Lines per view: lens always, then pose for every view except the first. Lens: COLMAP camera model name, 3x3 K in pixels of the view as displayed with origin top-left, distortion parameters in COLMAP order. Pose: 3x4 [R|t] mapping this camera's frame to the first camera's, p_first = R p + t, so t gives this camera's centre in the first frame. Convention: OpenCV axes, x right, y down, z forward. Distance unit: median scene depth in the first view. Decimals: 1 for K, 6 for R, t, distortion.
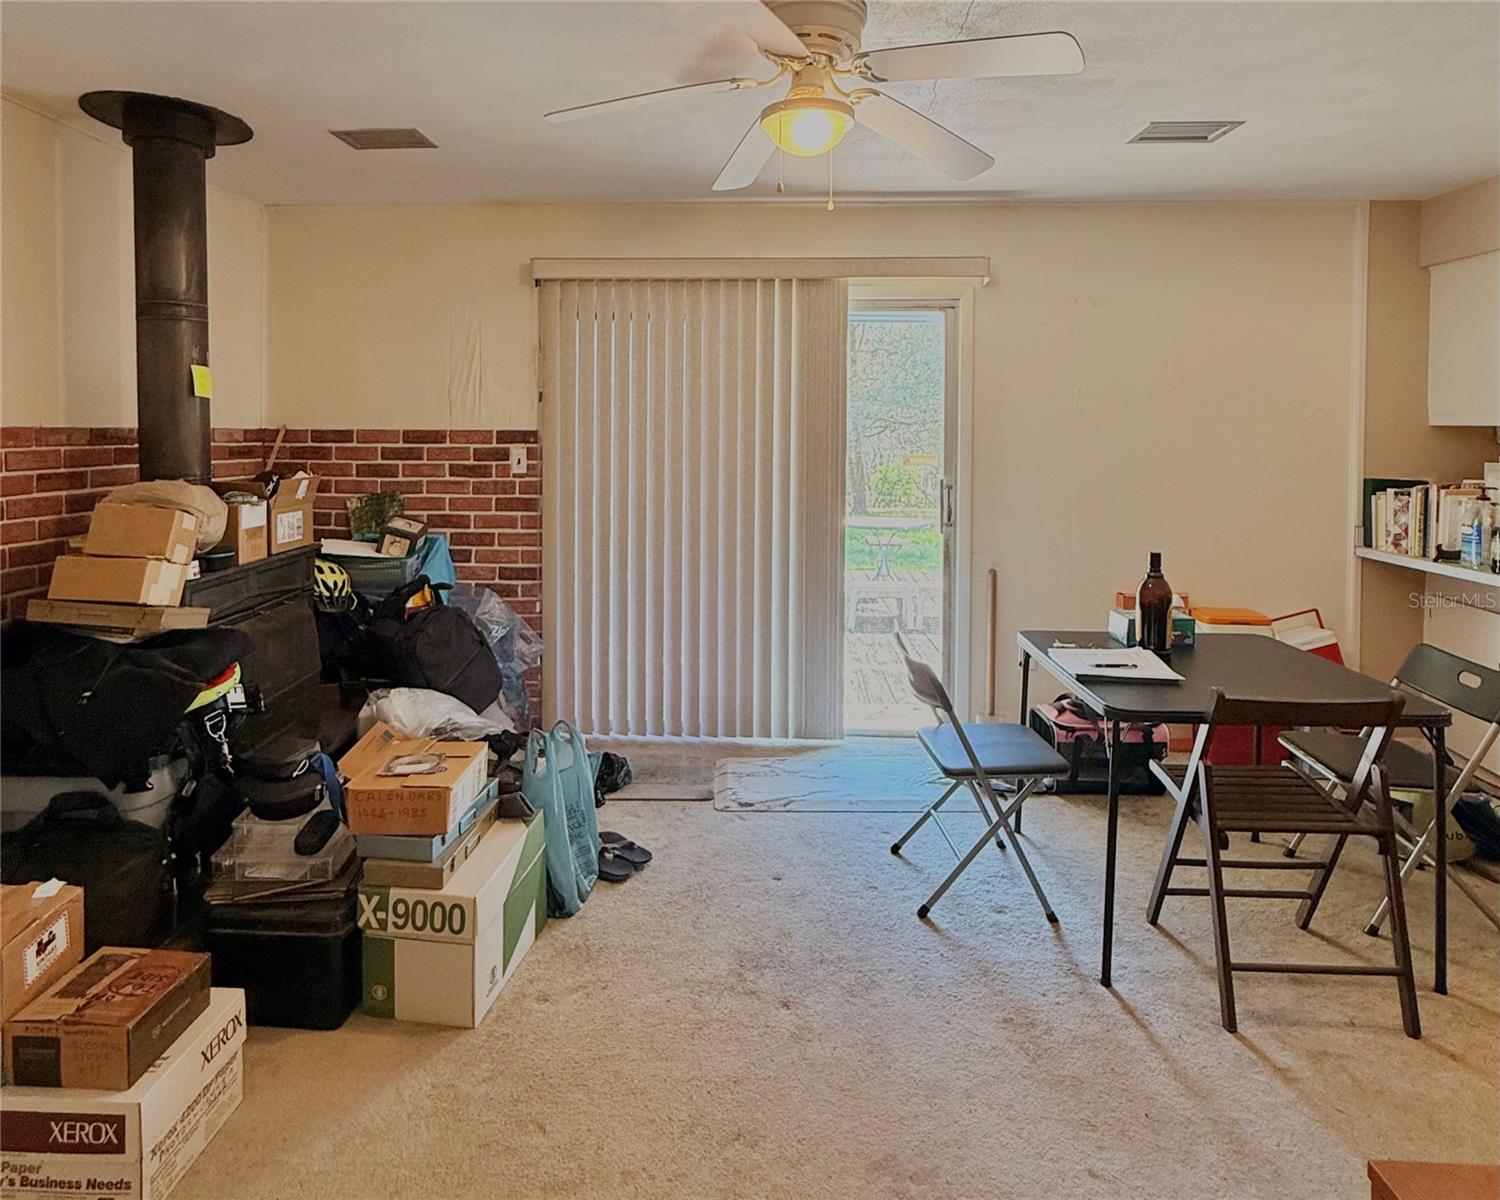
lens RADIAL K [[848.5, 0, 736.2], [0, 848.5, 441.3], [0, 0, 1]] dist [-0.002638, -0.000537]
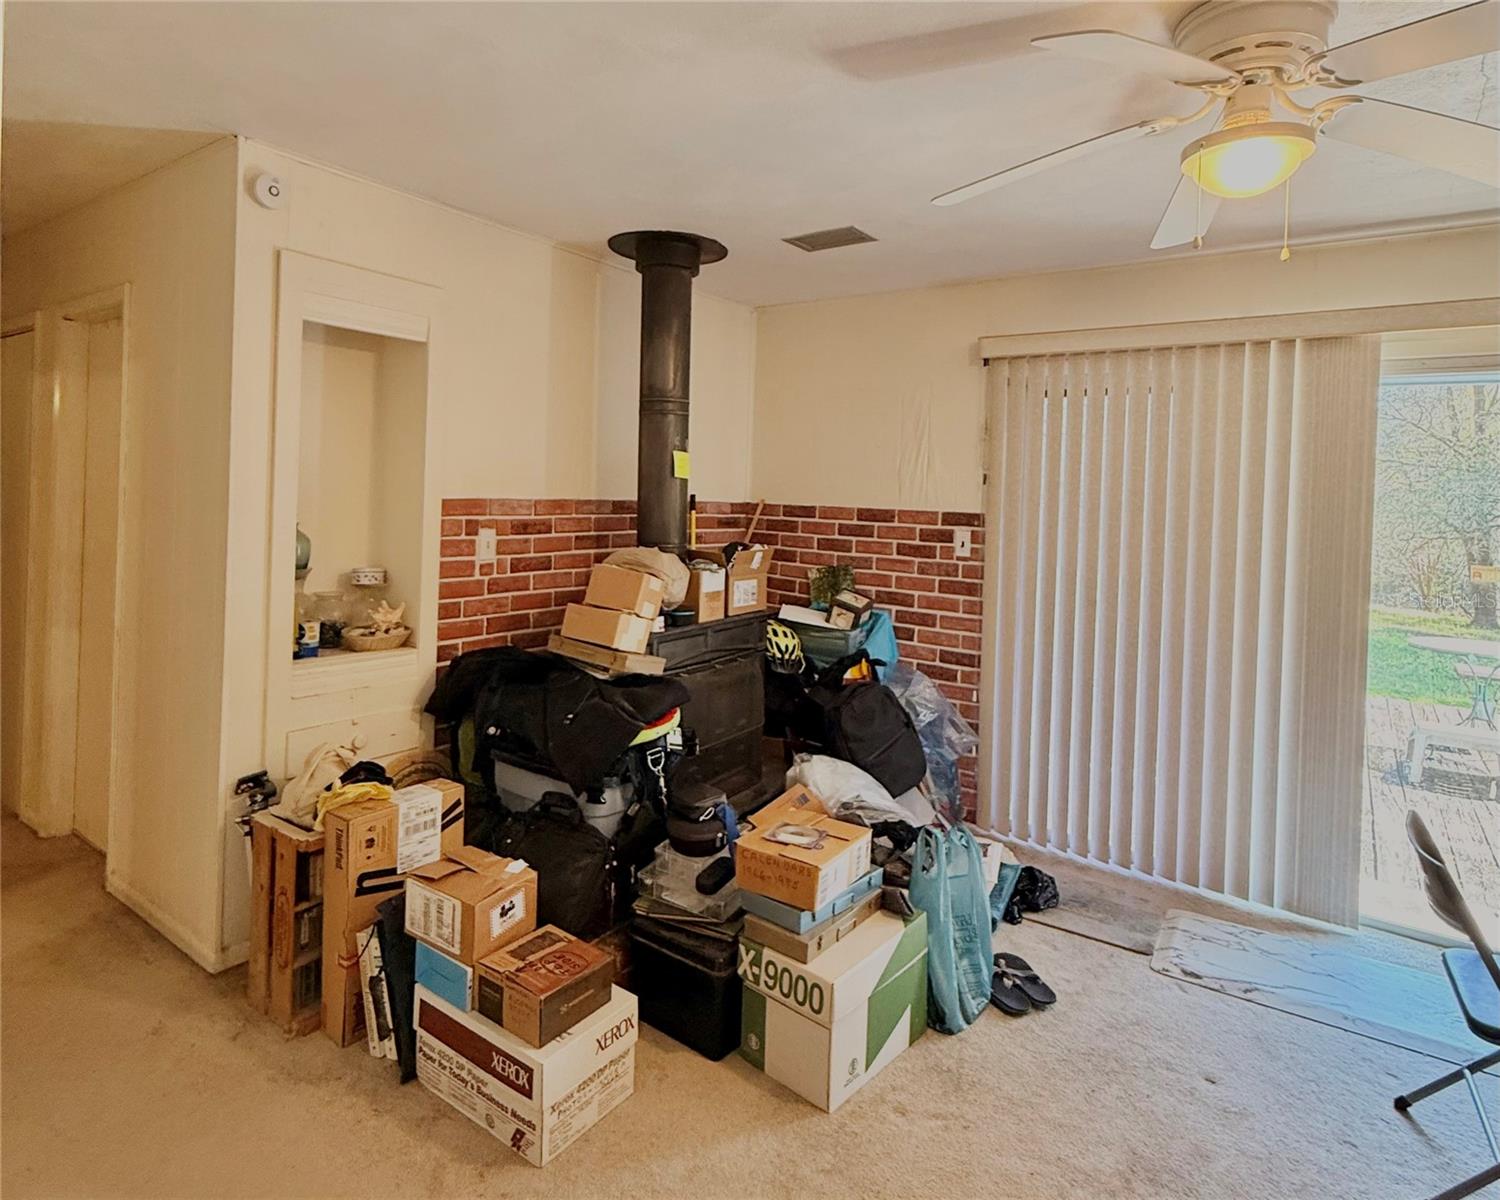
lens RADIAL K [[849.3, 0, 748.8], [0, 849.3, 495.1], [0, 0, 1]] dist [-0.003248, 0.000923]
pose [[0.838111, 0.026844, -0.544840, 0.099995], [-0.037889, 0.999241, -0.009051, -0.021198], [0.544183, 0.028229, 0.838491, 0.056881]]
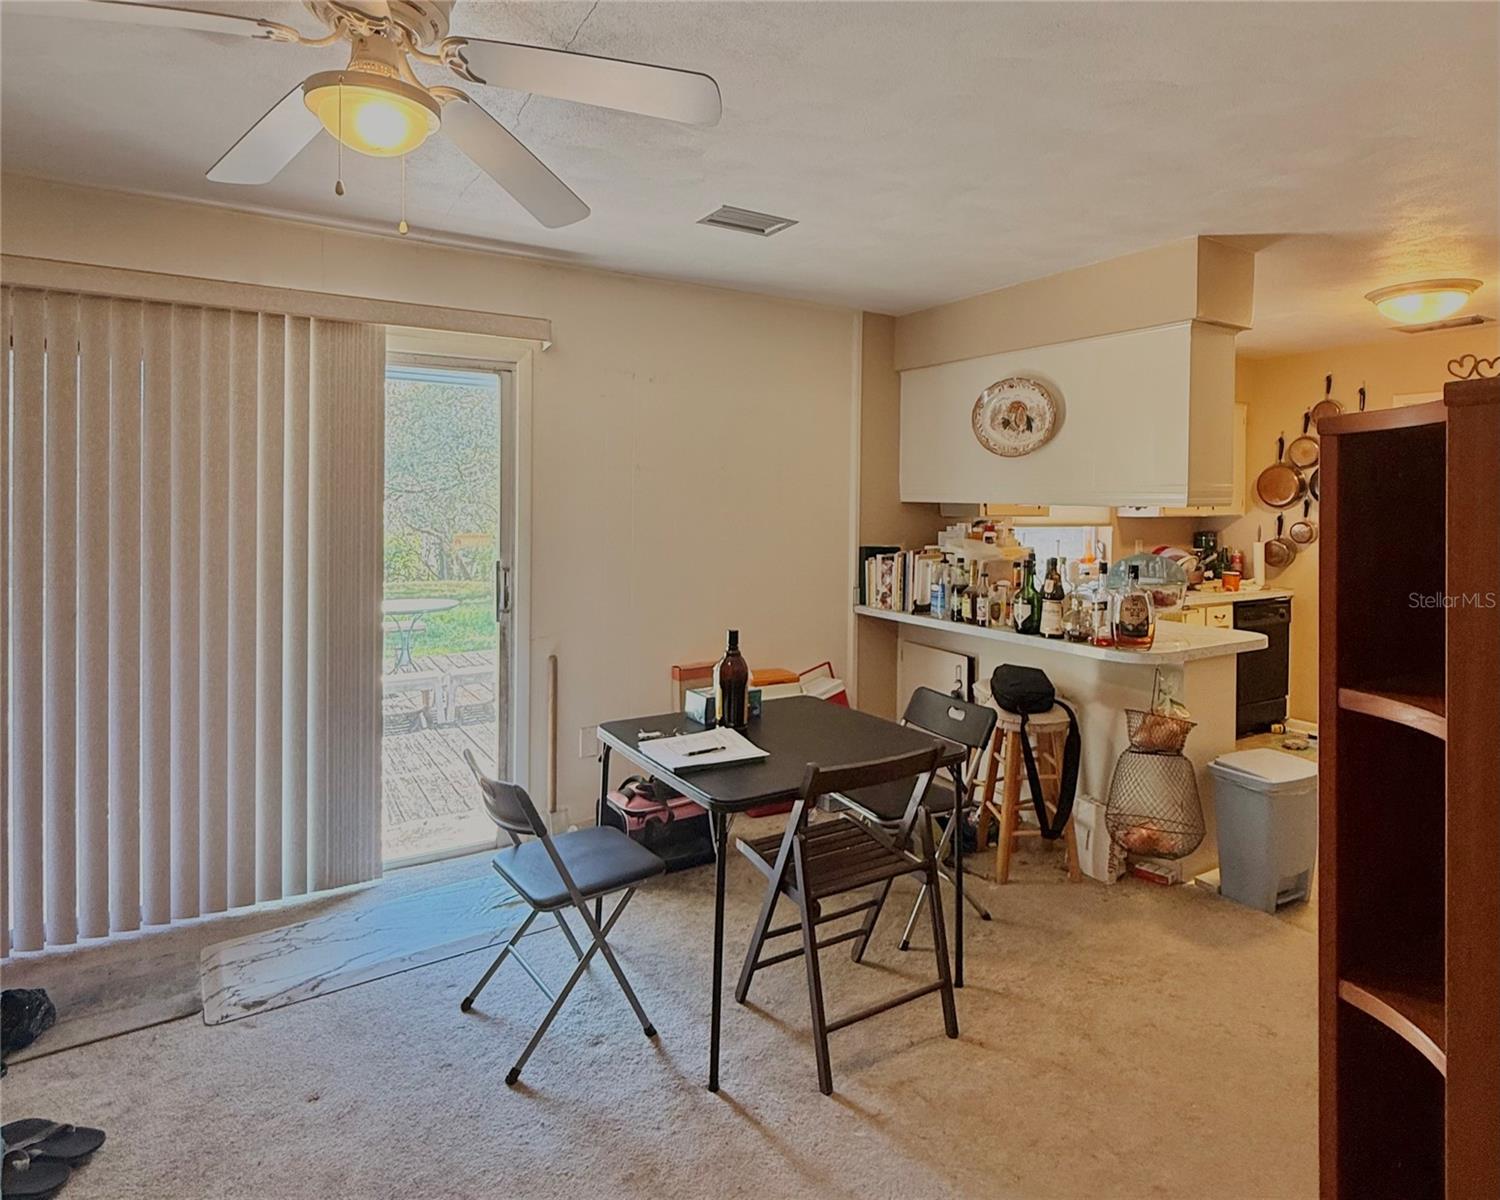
lens RADIAL K [[851.4, 0, 772.1], [0, 851.4, 509.1], [0, 0, 1]] dist [-0.001720, 0.000005]
pose [[0.823496, -0.004622, 0.567304, -0.041695], [0.004831, 0.999988, 0.001134, -0.013939], [-0.567302, 0.001807, 0.823508, 0.127345]]
